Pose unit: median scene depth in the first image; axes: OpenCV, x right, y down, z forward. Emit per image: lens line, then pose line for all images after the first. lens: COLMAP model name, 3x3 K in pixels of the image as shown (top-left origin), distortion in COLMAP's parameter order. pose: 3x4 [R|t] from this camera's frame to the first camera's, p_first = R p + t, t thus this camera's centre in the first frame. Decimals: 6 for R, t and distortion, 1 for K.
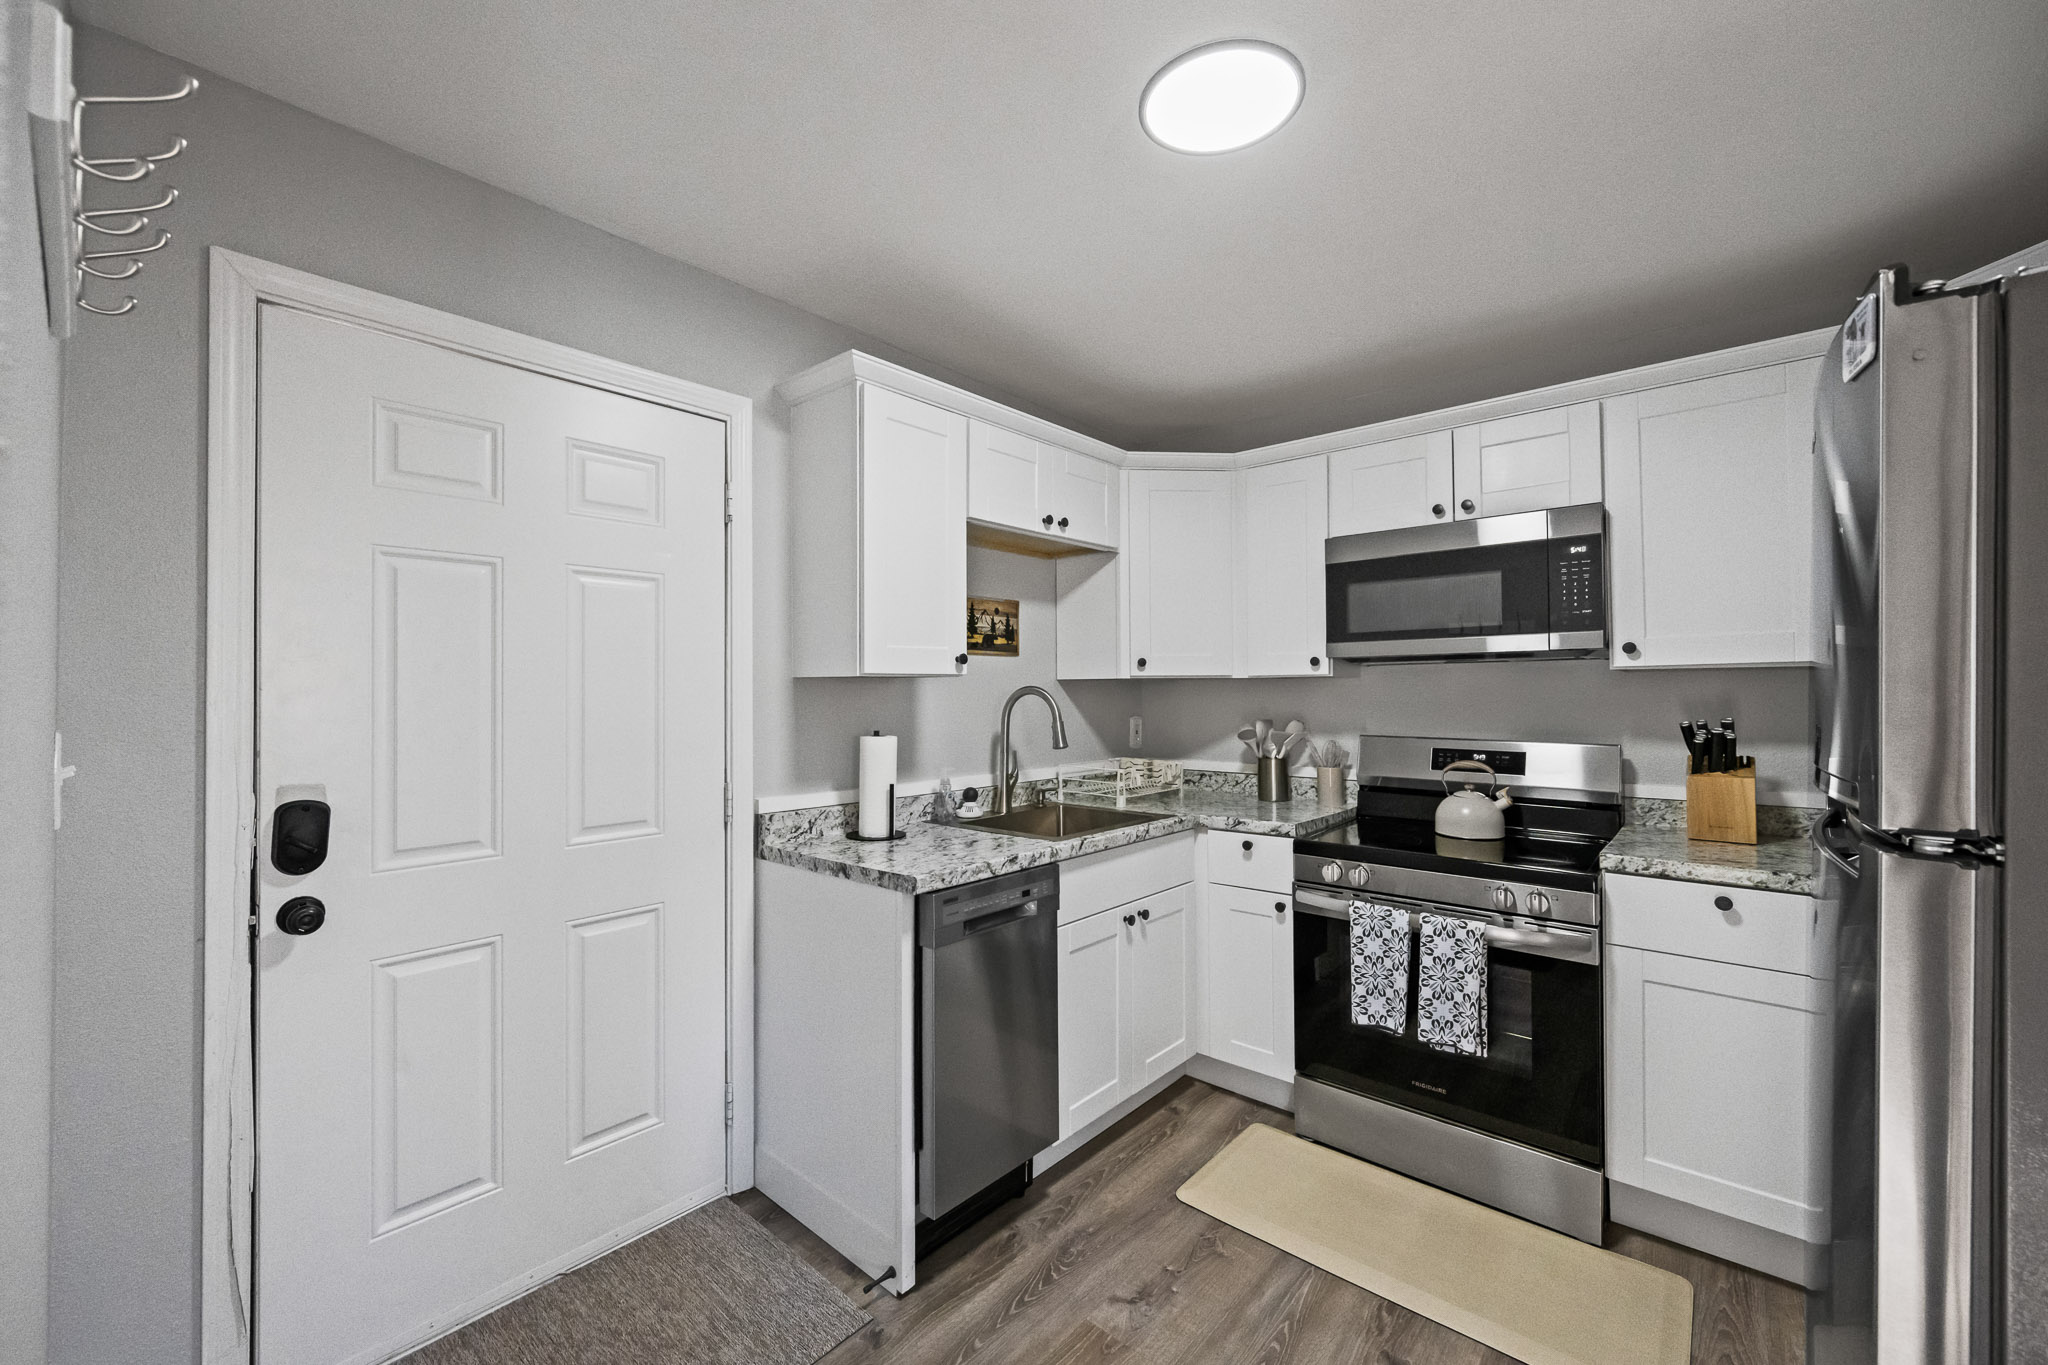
lens RADIAL K [[834.1, 0, 1024.0], [0, 834.1, 682.5], [0, 0, 1]] dist [0.000275, -0.000040]
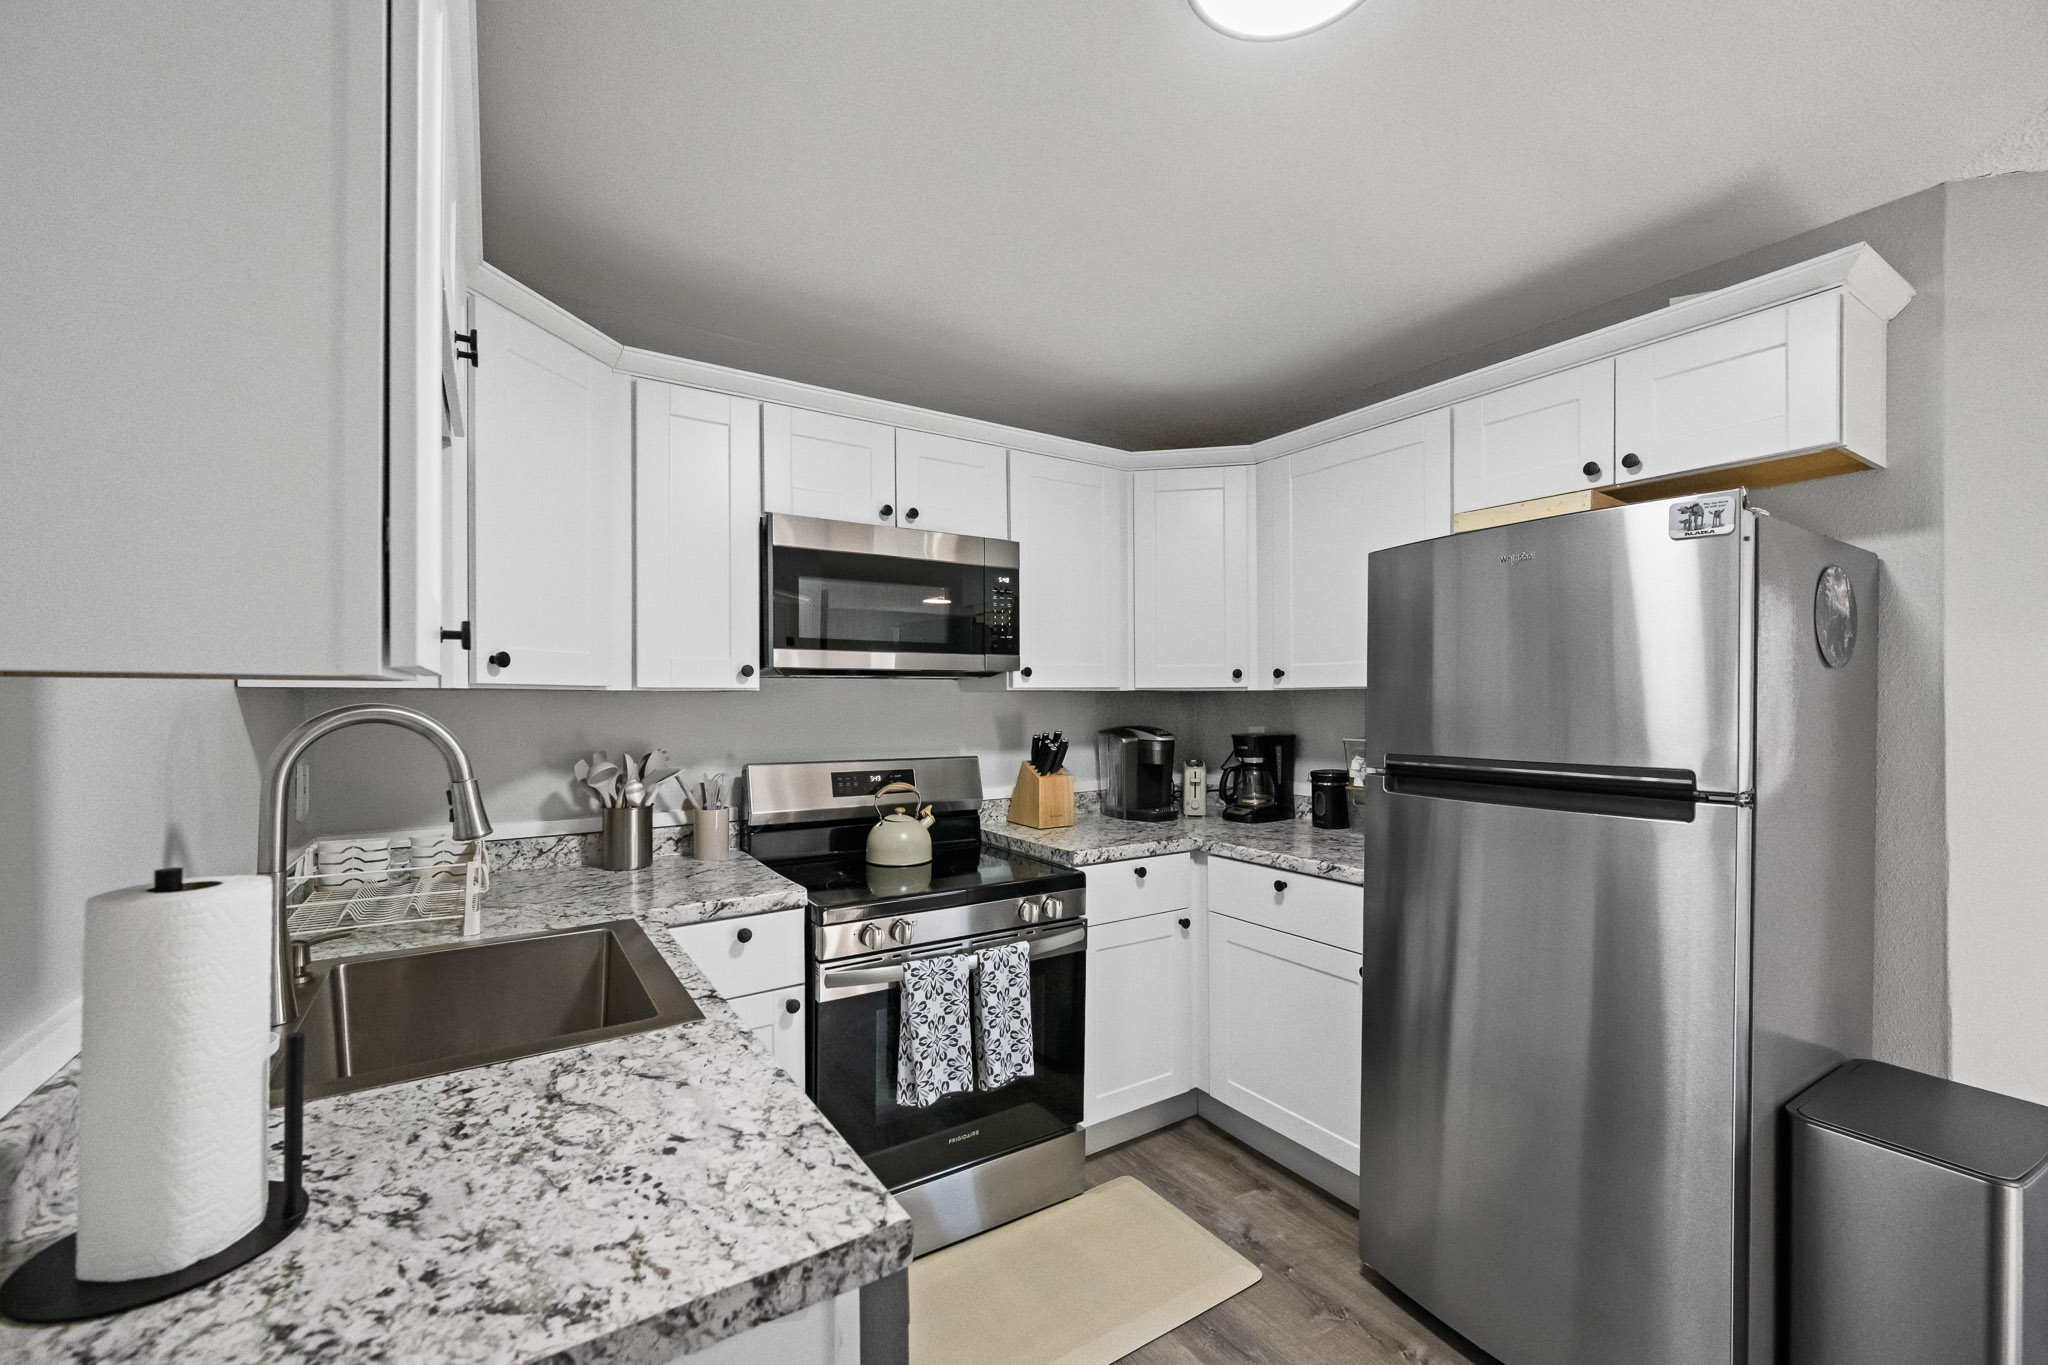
lens RADIAL K [[831.2, 0, 1046.9], [0, 831.2, 705.7], [0, 0, 1]] dist [-0.000488, -0.000101]
pose [[0.266869, -0.003409, 0.963727, -0.338617], [-0.012054, 0.999904, 0.006875, -0.002443], [-0.963657, -0.013452, 0.266803, 0.596413]]
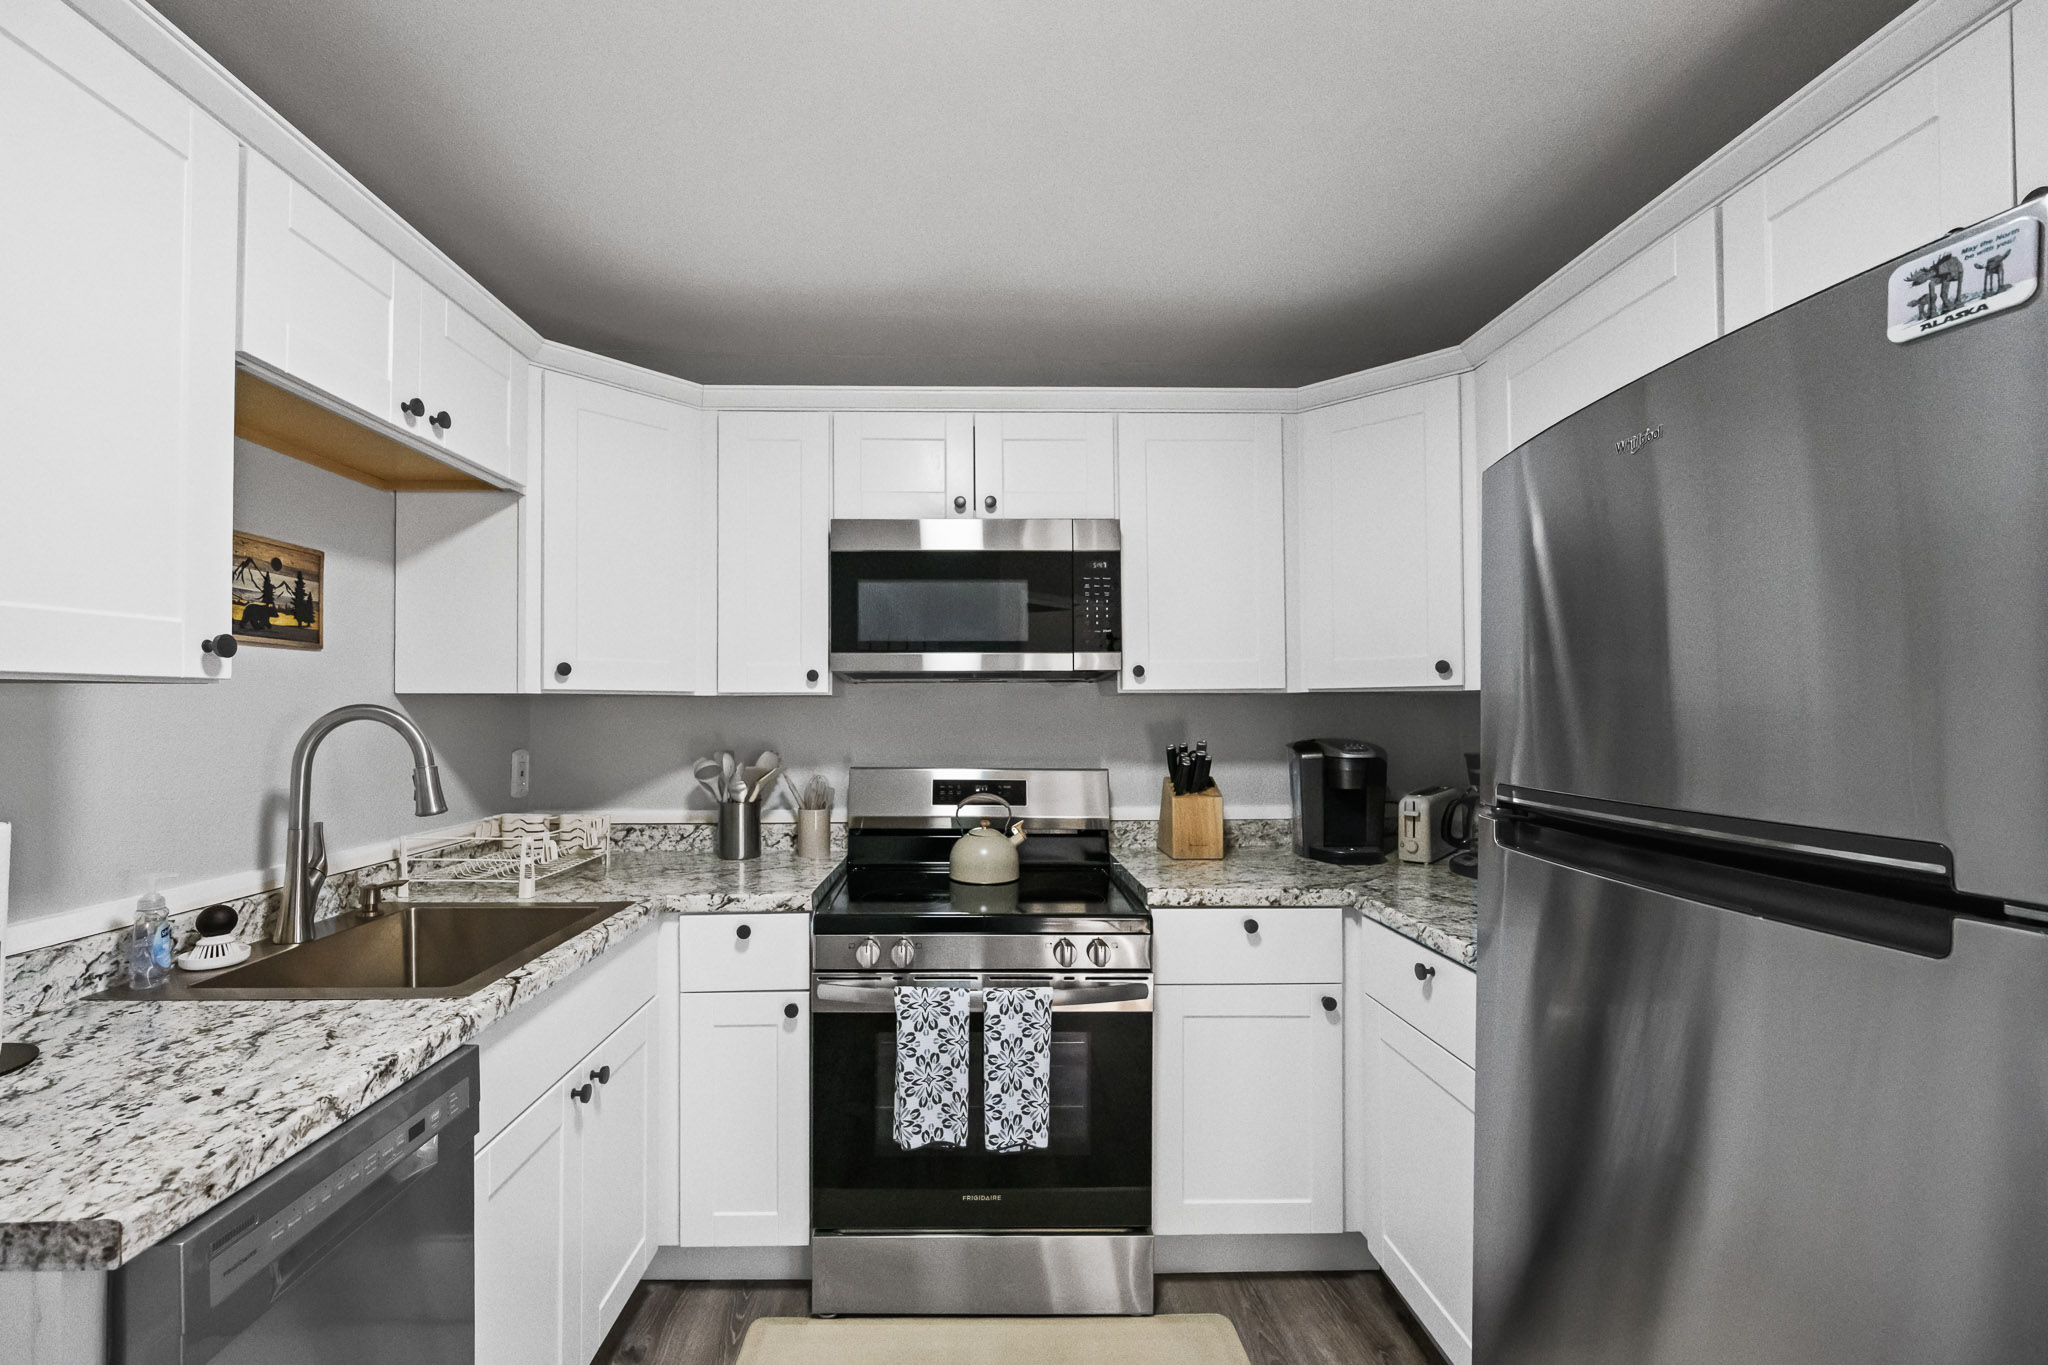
lens RADIAL K [[864.1, 0, 994.2], [0, 864.1, 701.8], [0, 0, 1]] dist [-0.001111, -0.000125]
pose [[0.742053, 0.010497, 0.670259, -0.071215], [-0.010609, 0.999936, -0.003915, 0.000473], [-0.670257, -0.004206, 0.742117, 0.323228]]
